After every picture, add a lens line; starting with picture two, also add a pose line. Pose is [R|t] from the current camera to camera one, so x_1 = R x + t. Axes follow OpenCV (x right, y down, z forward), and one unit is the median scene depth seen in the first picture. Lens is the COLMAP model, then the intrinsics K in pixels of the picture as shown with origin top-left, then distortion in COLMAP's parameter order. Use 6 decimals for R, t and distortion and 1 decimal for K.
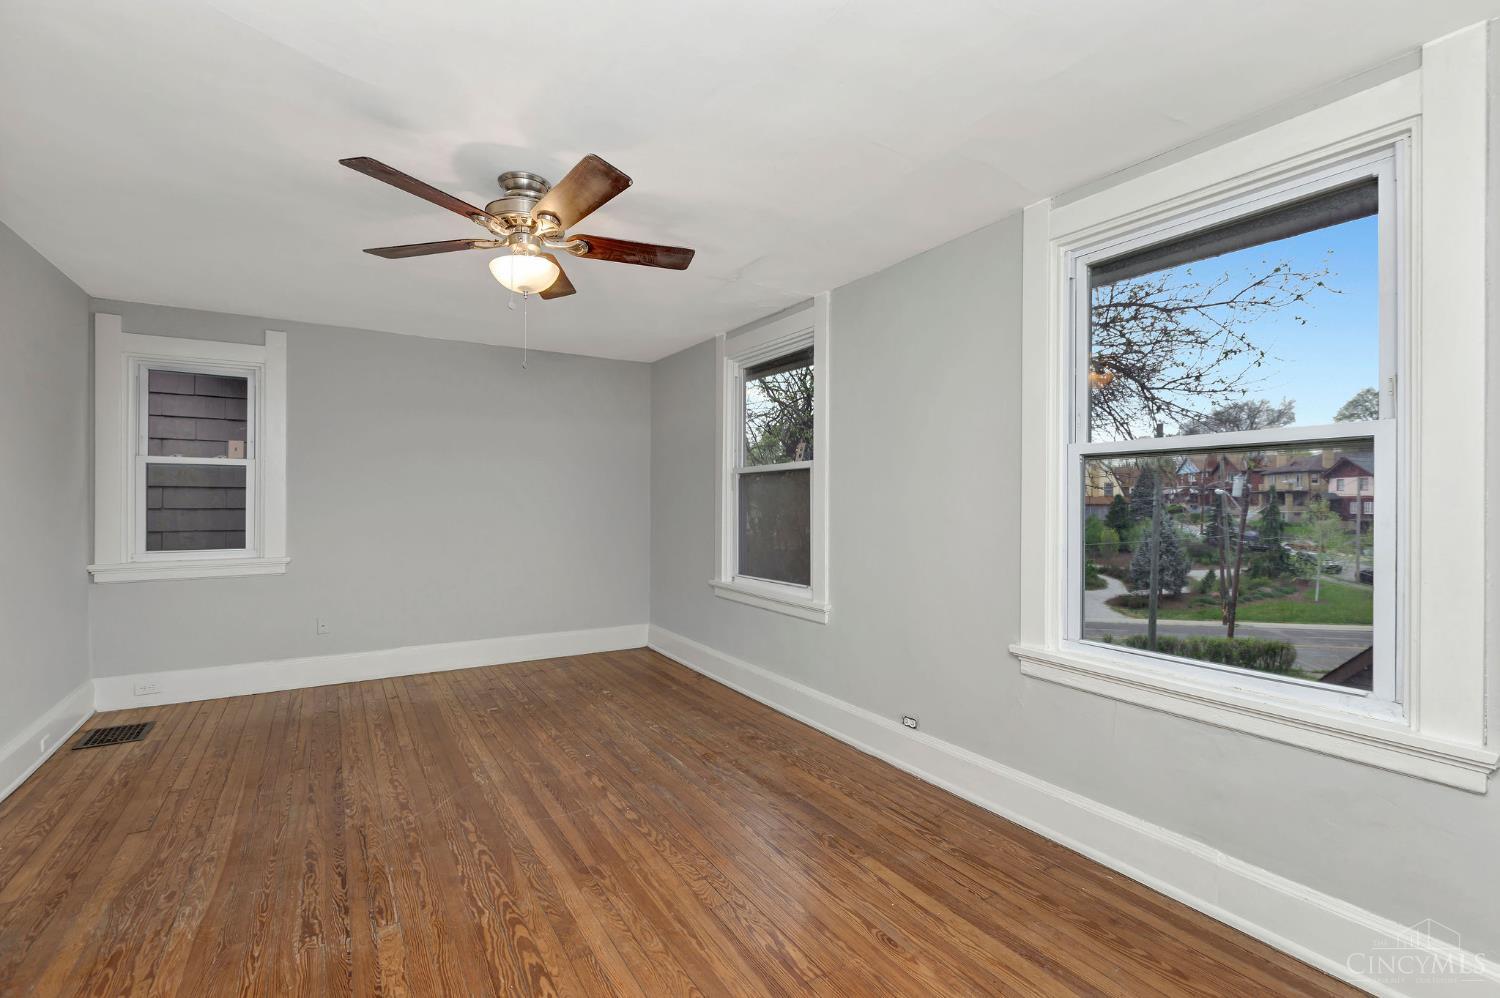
lens RADIAL K [[672.3, 0, 745.5], [0, 672.3, 503.1], [0, 0, 1]] dist [-0.005183, -0.000607]
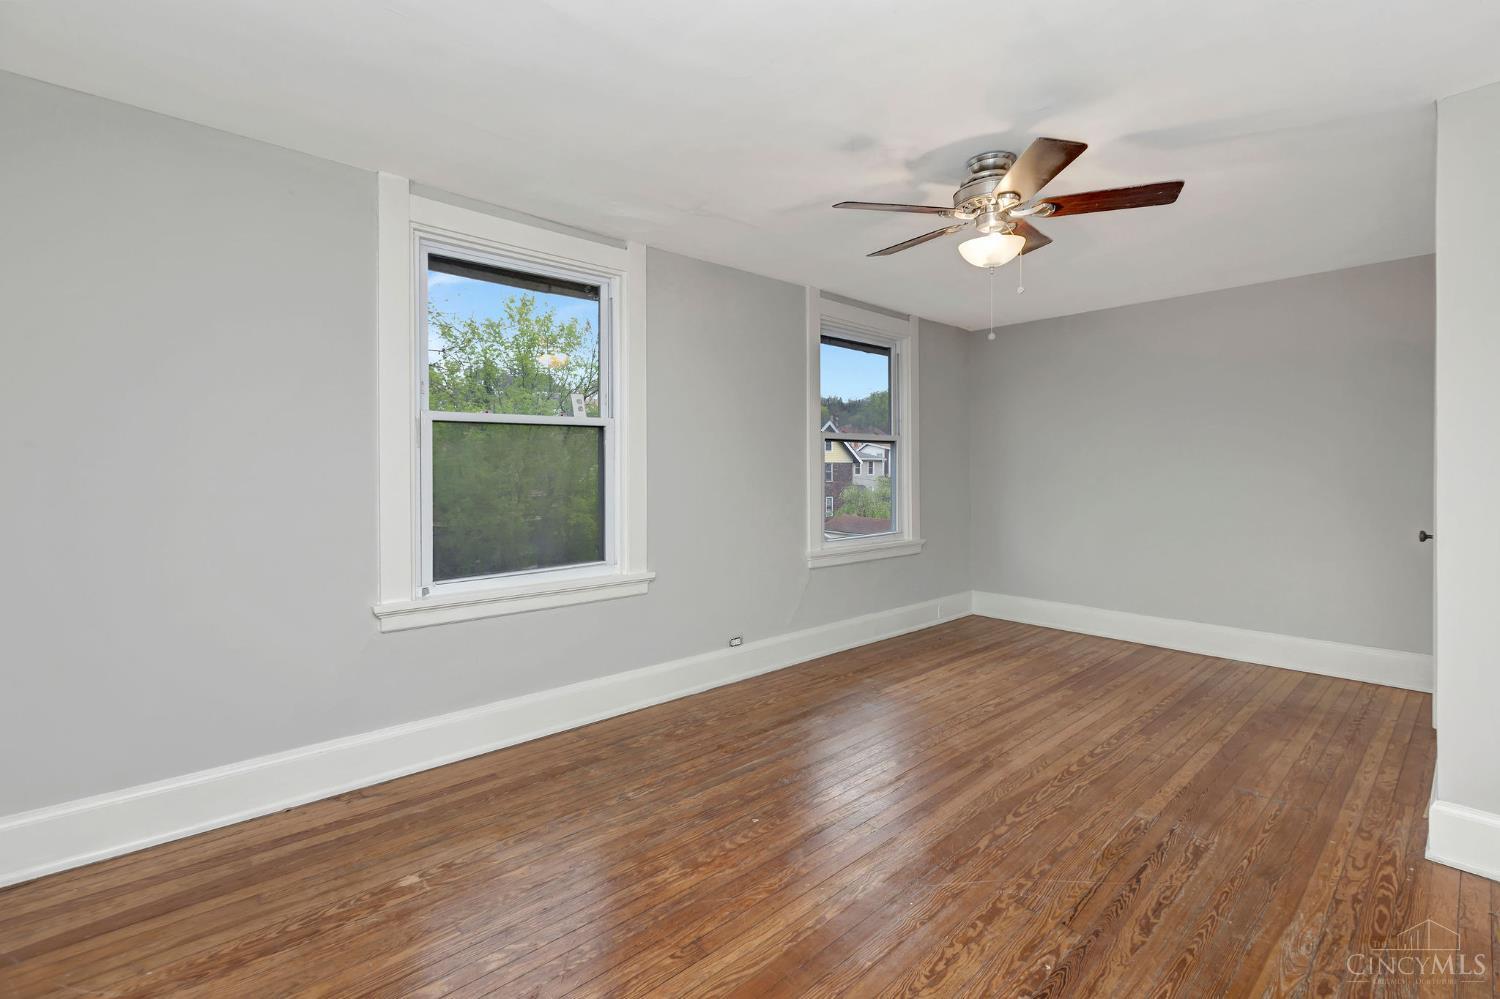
lens RADIAL K [[672.3, 0, 763.5], [0, 672.3, 465.6], [0, 0, 1]] dist [-0.005183, -0.000607]
pose [[-0.194703, -0.006734, 0.980839, -1.357858], [0.001608, 0.999973, 0.007185, -0.015554], [-0.980861, 0.002976, -0.194686, 1.630238]]
